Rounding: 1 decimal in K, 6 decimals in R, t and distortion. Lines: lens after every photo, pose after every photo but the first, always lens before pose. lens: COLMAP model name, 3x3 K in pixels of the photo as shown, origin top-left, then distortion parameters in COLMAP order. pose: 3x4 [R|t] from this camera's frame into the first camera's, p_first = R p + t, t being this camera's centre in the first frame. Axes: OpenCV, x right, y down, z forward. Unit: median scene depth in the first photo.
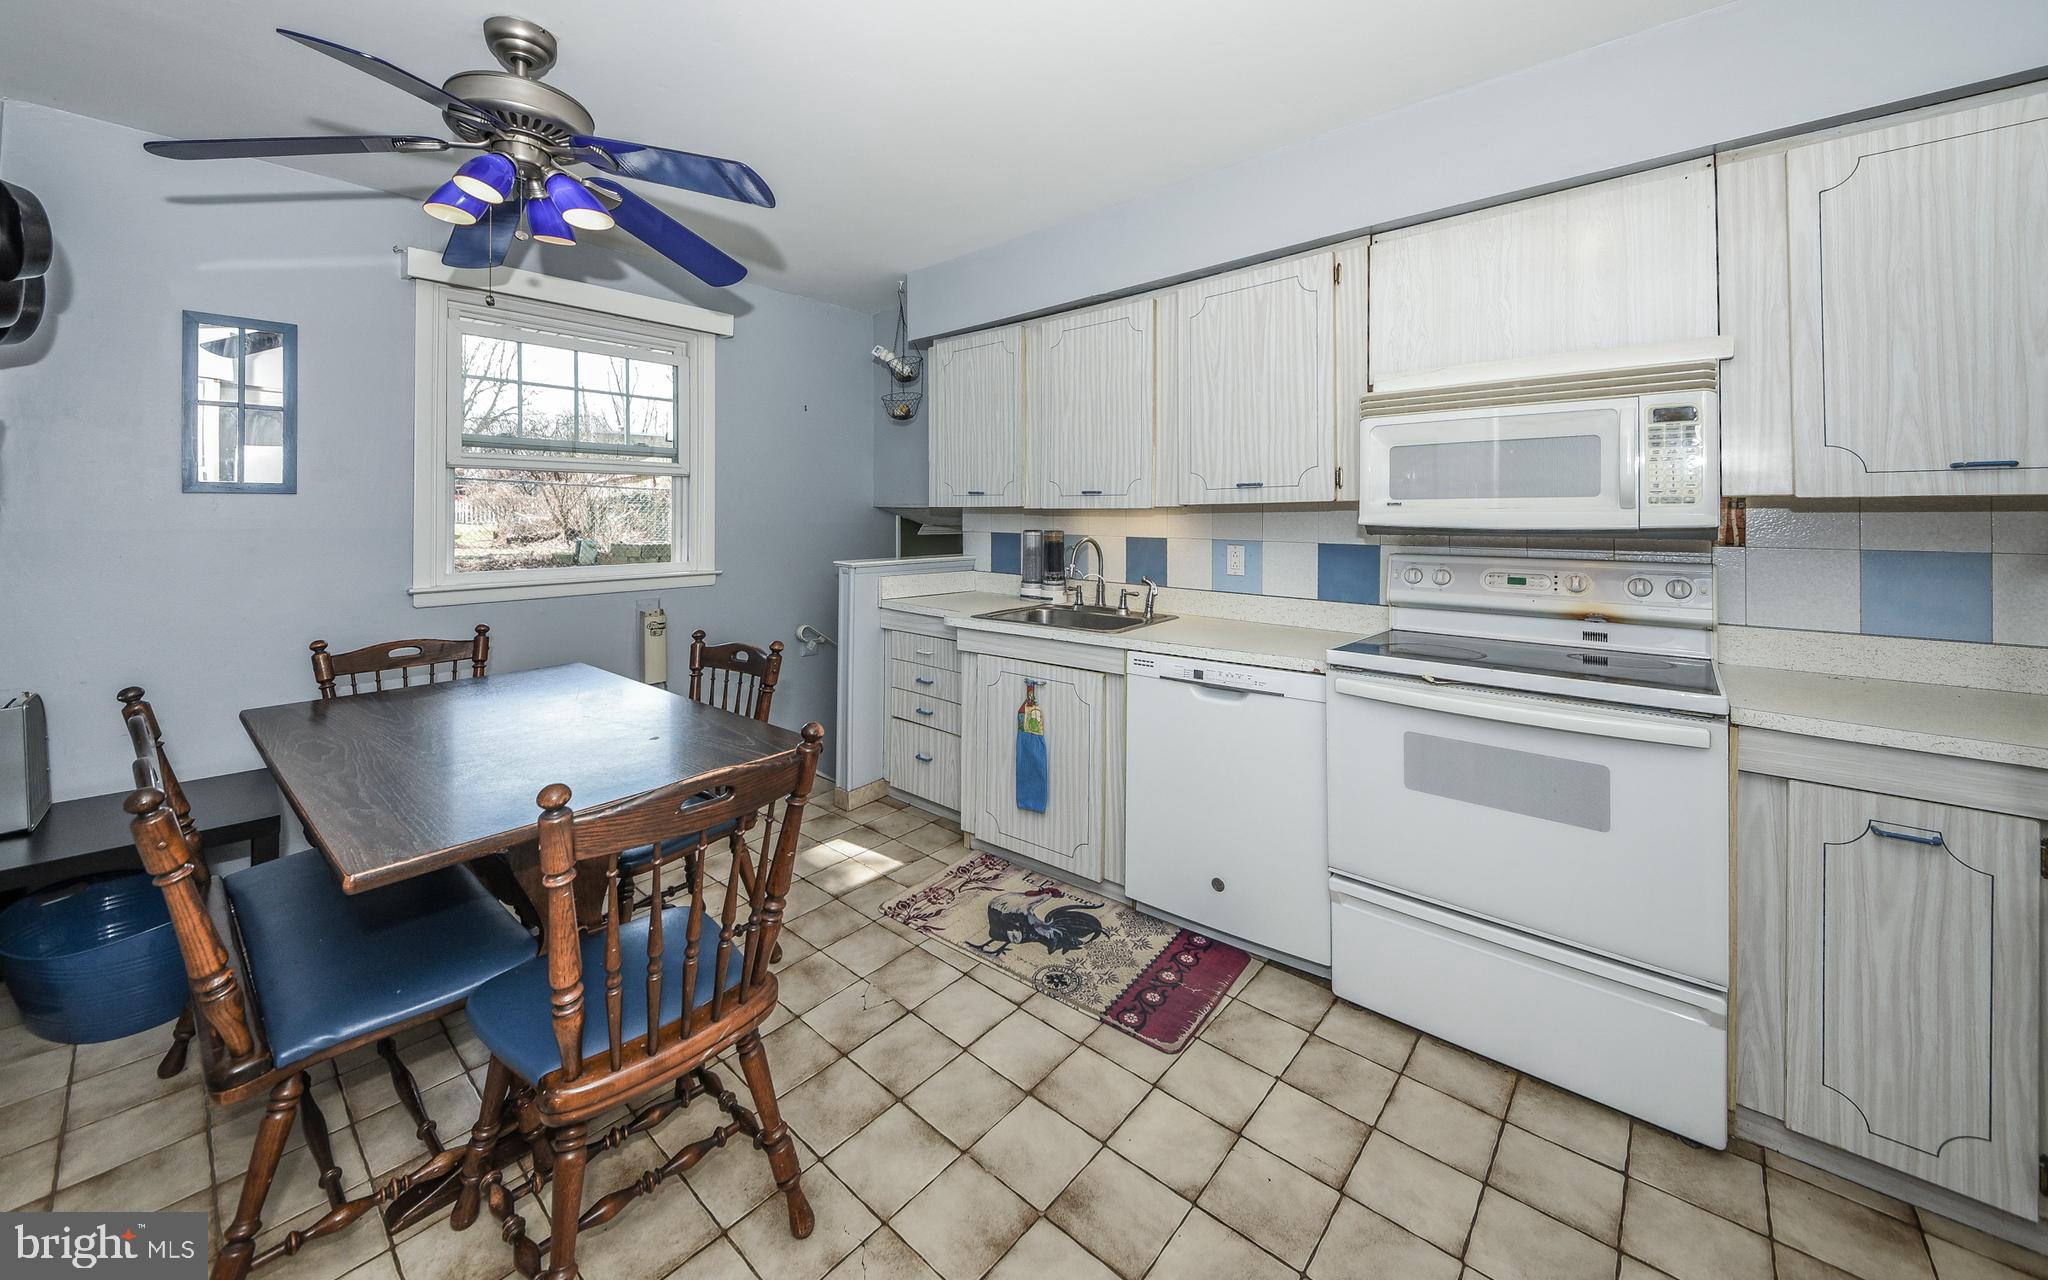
lens RADIAL K [[790.3, 0, 1020.6], [0, 790.3, 481.9], [0, 0, 1]] dist [0.072743, -0.027730]
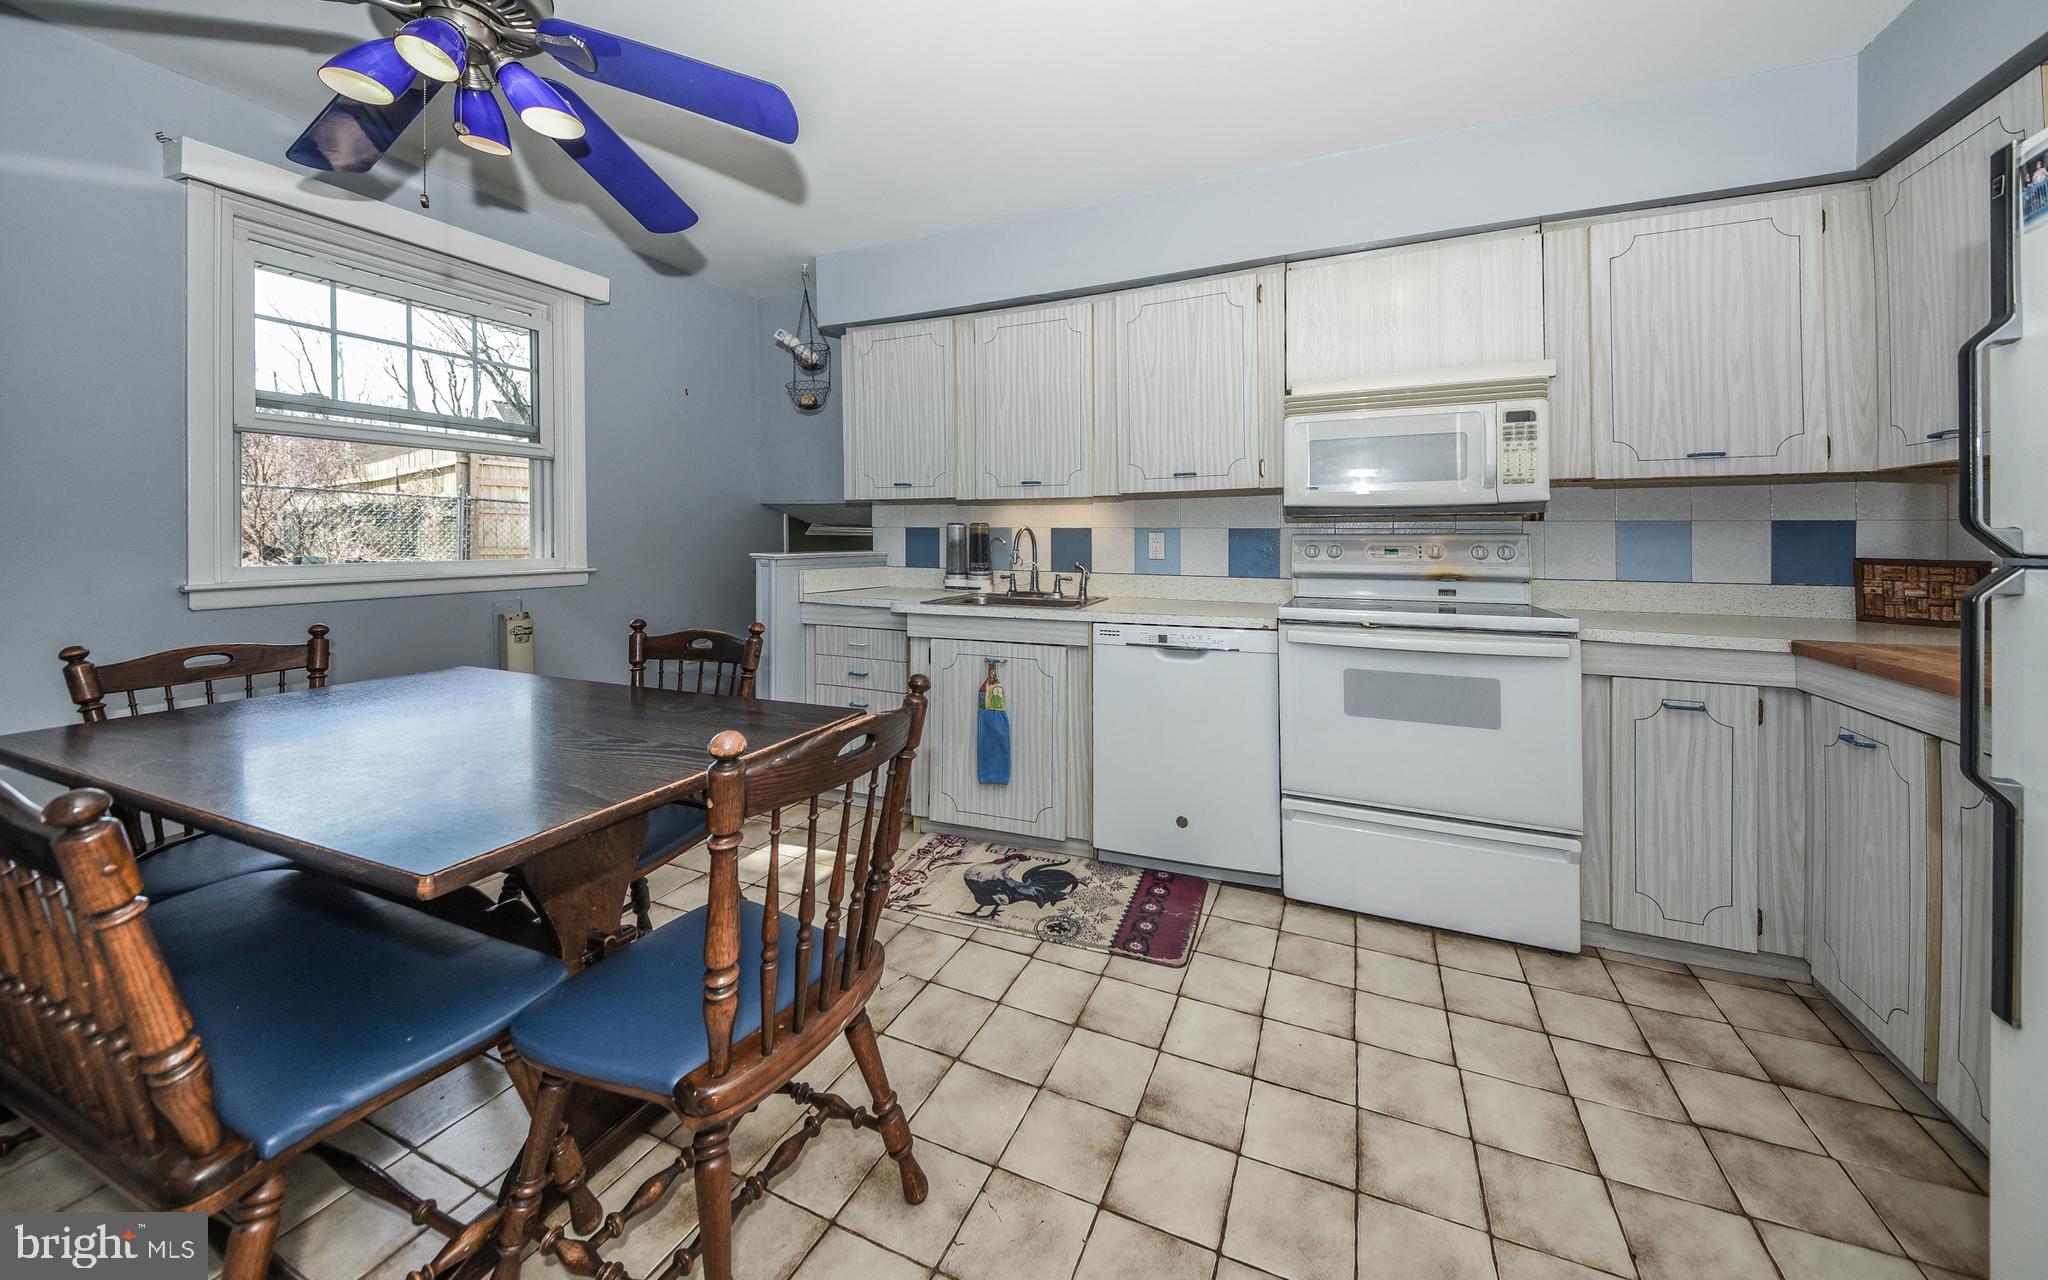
lens RADIAL K [[761.0, 0, 1029.3], [0, 761.0, 520.7], [0, 0, 1]] dist [0.076717, -0.026089]
pose [[0.944017, 0.008189, 0.329796, -0.306726], [-0.010135, 0.999940, 0.004182, 0.074182], [-0.329742, -0.007290, 0.944043, 0.055232]]
